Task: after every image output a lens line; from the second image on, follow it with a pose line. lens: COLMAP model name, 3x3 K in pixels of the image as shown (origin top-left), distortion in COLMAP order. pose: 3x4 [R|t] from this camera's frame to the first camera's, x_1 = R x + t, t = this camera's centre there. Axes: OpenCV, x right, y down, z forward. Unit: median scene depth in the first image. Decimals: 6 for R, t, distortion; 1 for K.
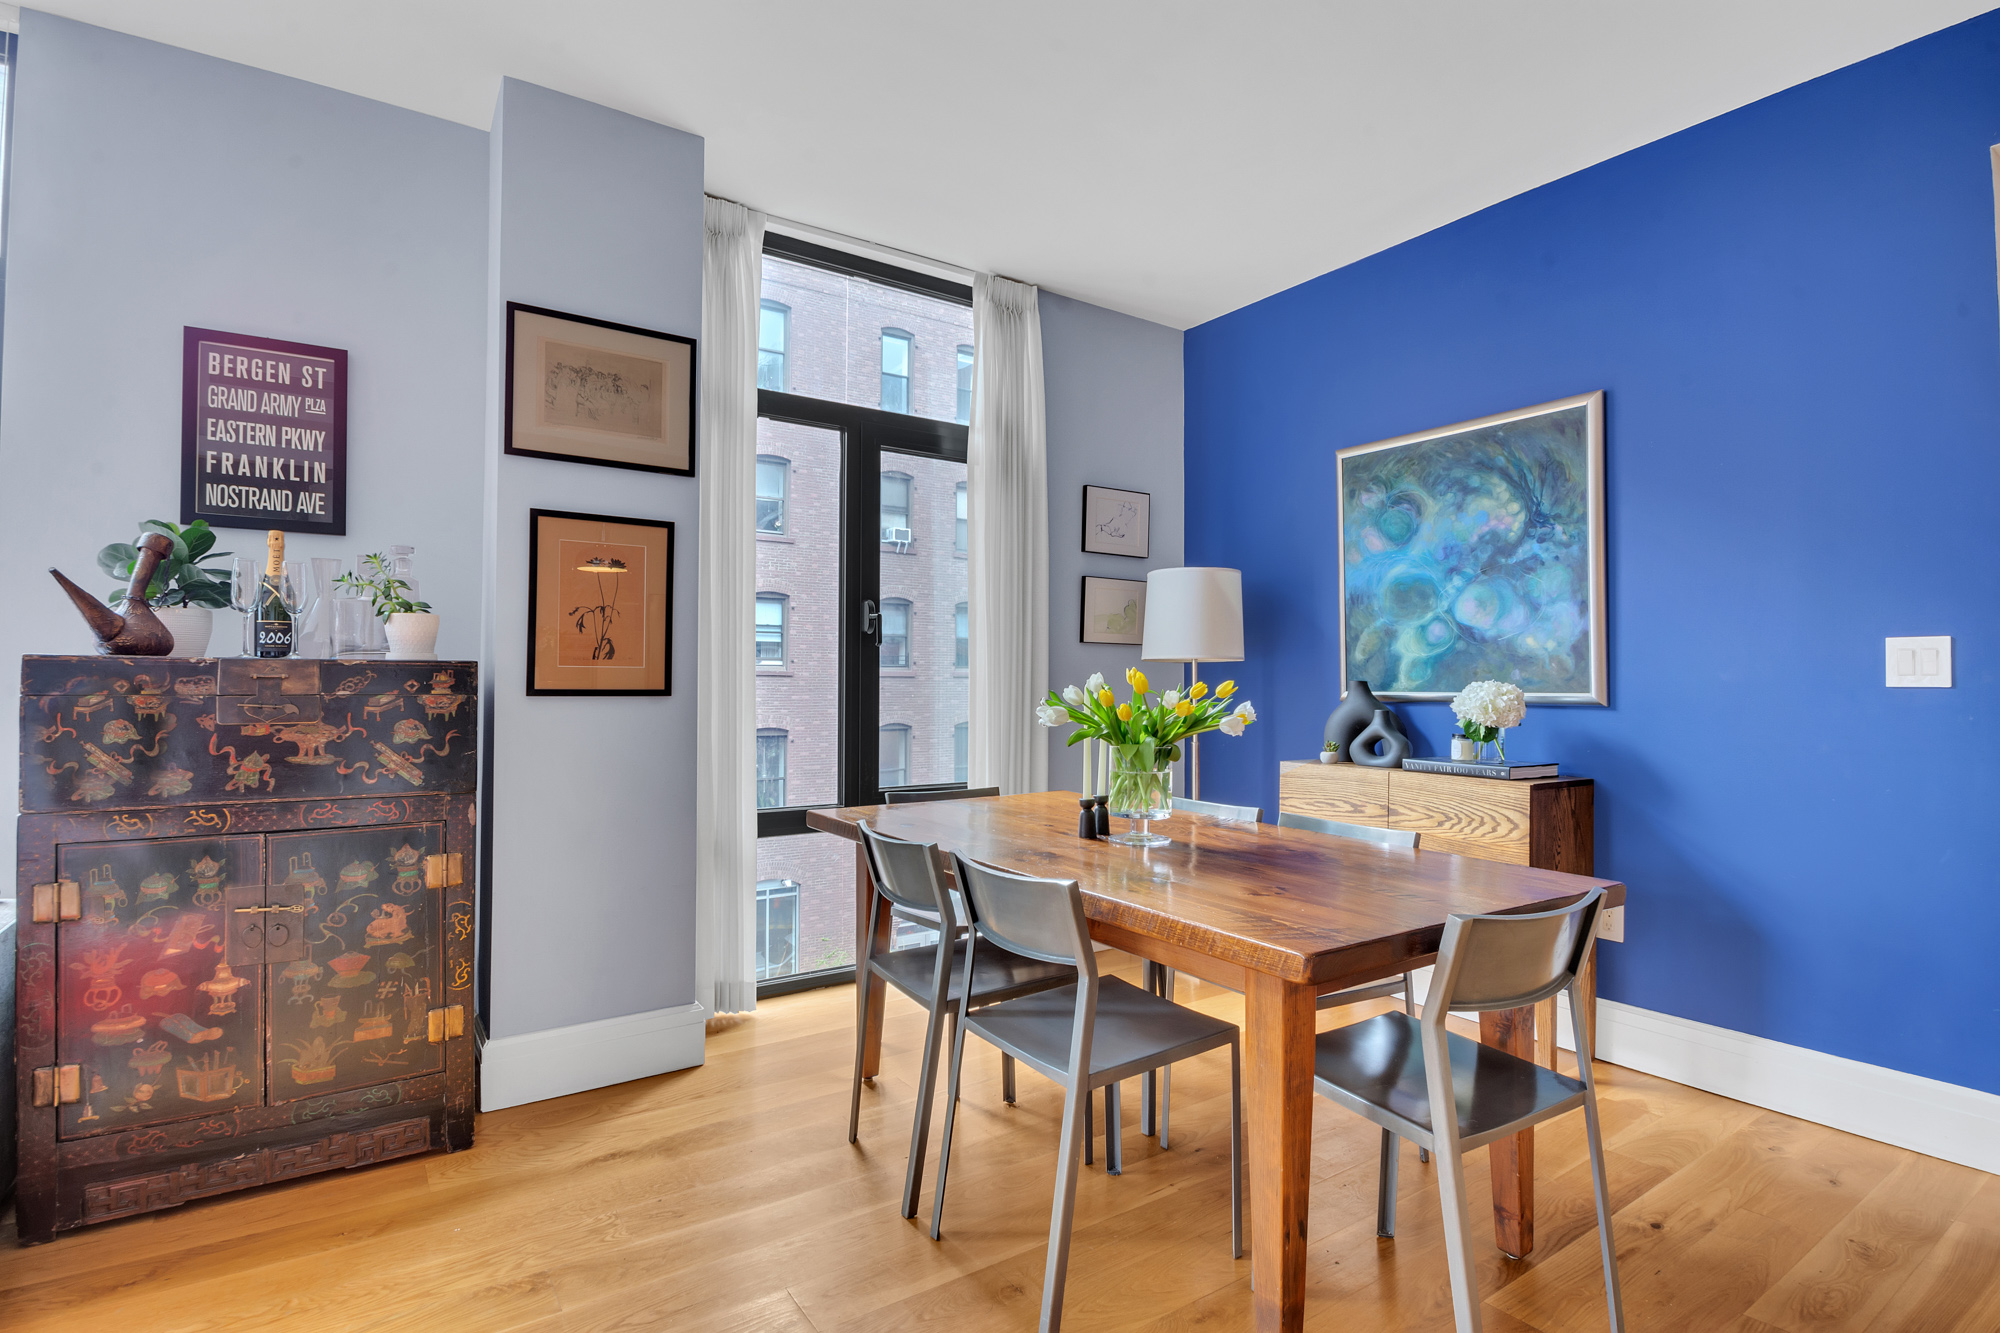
lens RADIAL K [[980.5, 0, 1020.4], [0, 980.5, 668.9], [0, 0, 1]] dist [0.003677, -0.019240]
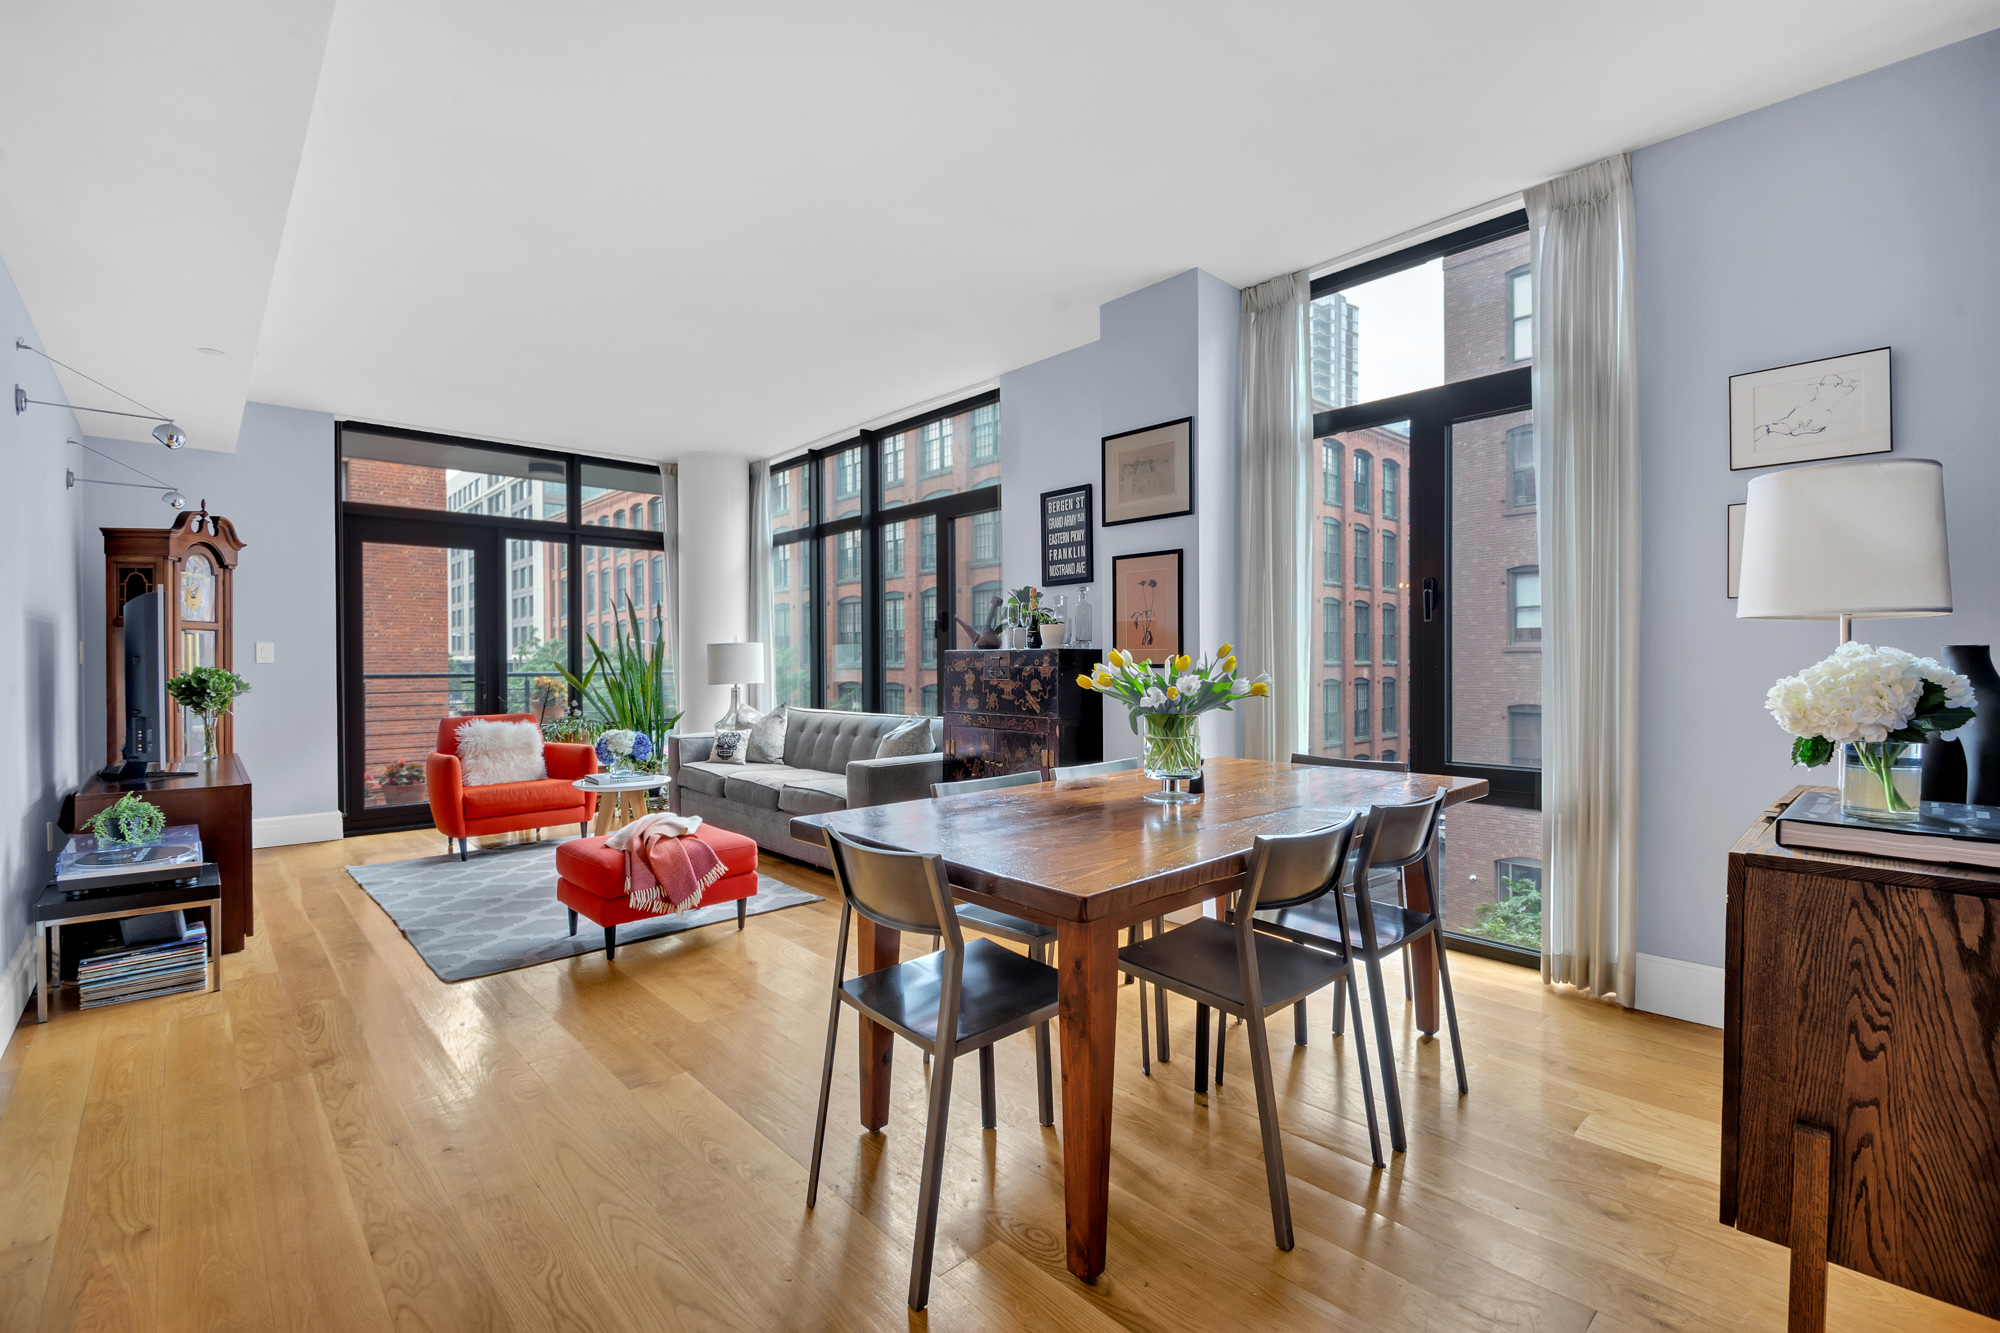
lens RADIAL K [[876.3, 0, 1018.5], [0, 876.3, 667.3], [0, 0, 1]] dist [0.010377, -0.015265]
pose [[0.149923, 0.003211, -0.988692, 0.926810], [0.021096, 0.999757, 0.006446, 0.013092], [0.988473, -0.021824, 0.149819, 0.584970]]
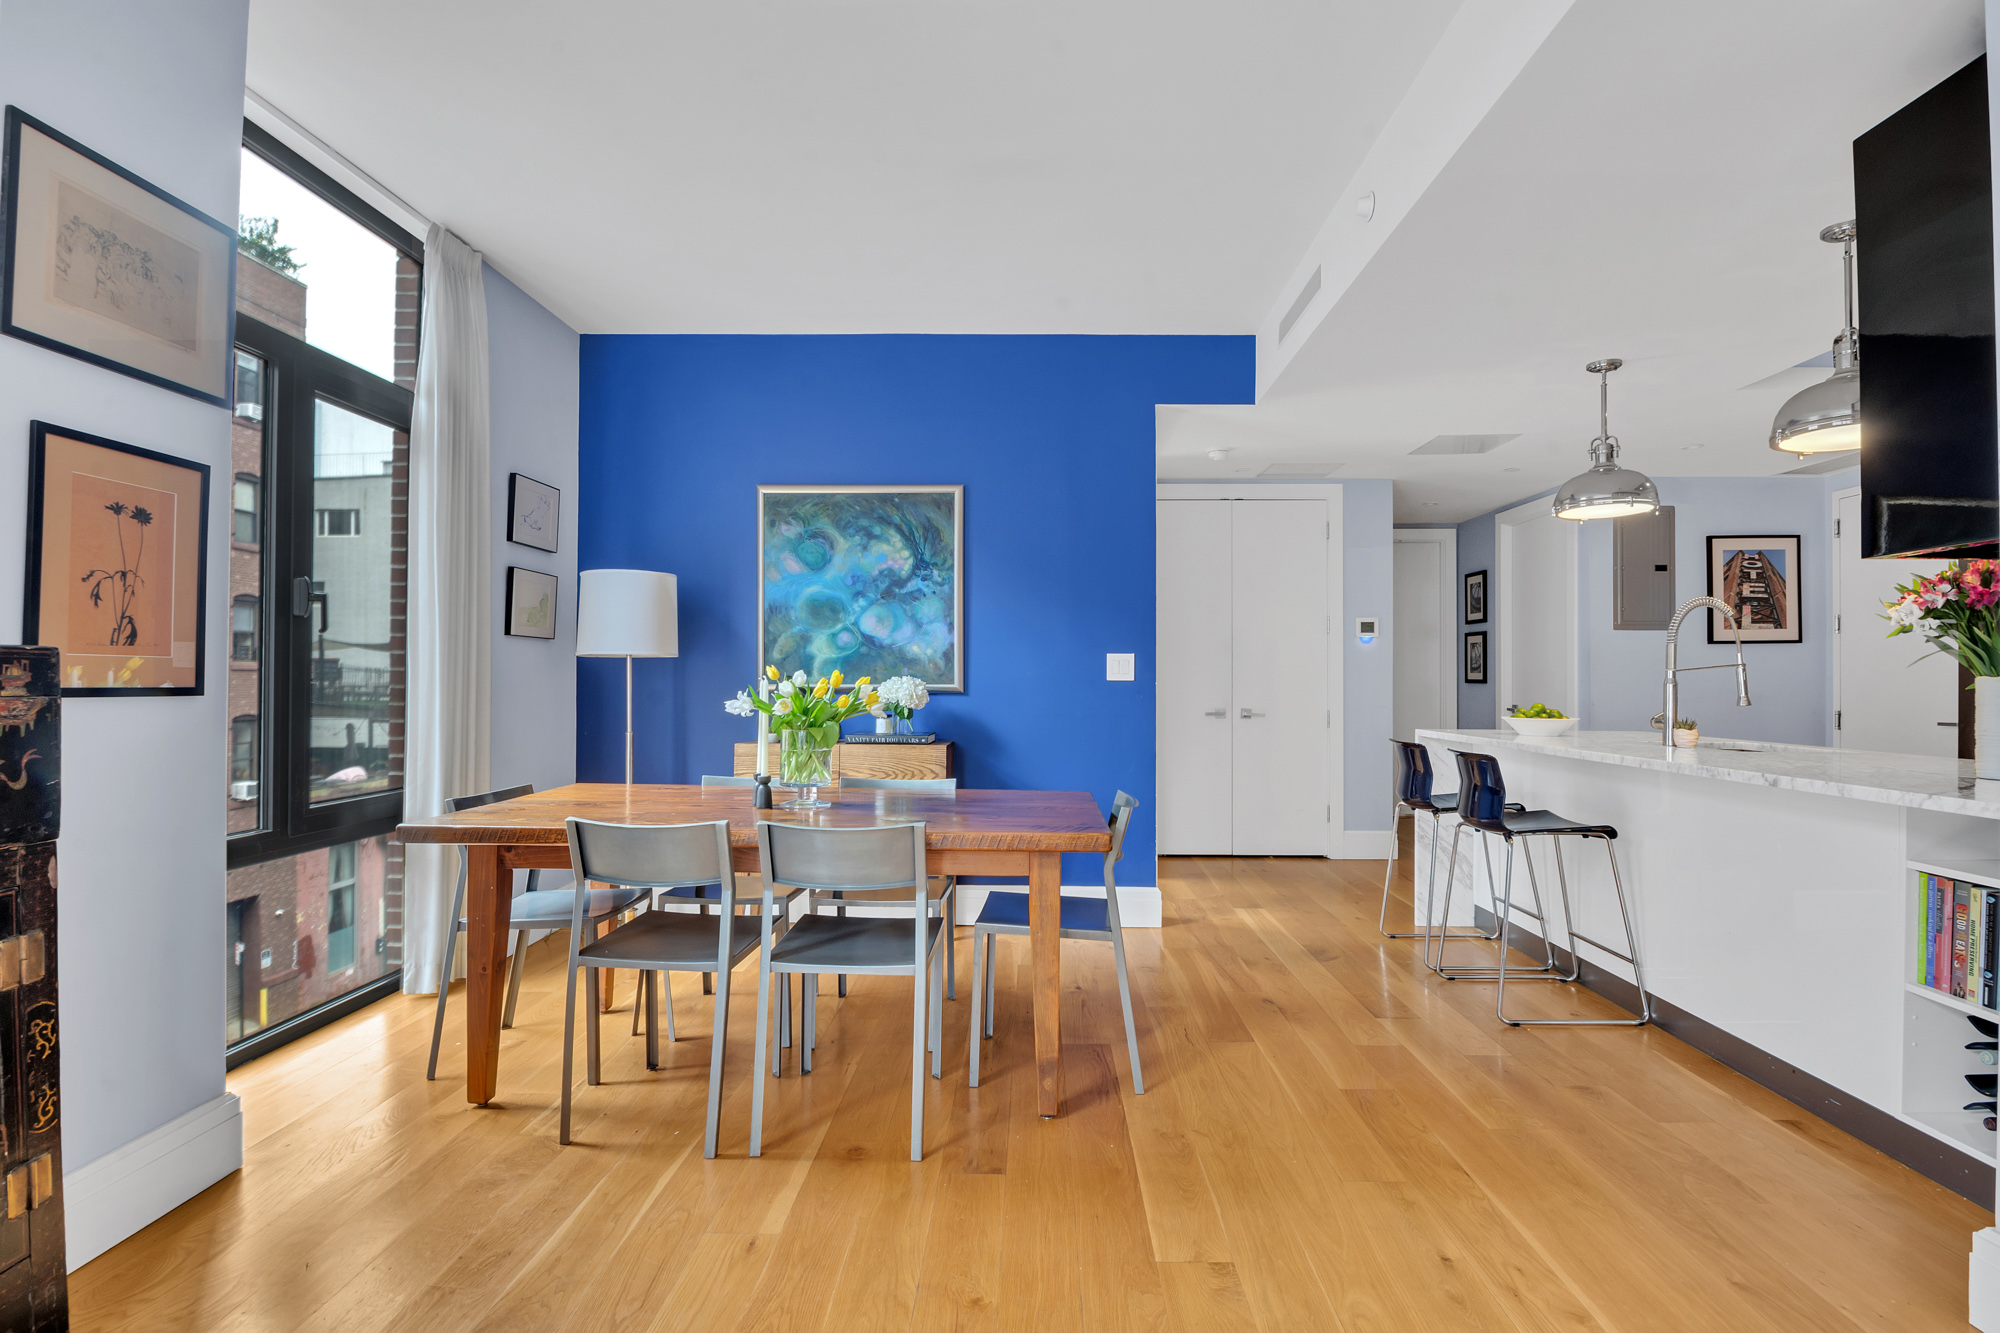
lens RADIAL K [[952.3, 0, 1013.5], [0, 952.3, 669.8], [0, 0, 1]] dist [0.011570, -0.018640]
pose [[0.590901, 0.006370, 0.806719, -0.598381], [-0.013602, 0.999905, 0.002068, -0.002177], [-0.806629, -0.012195, 0.590932, 0.066461]]
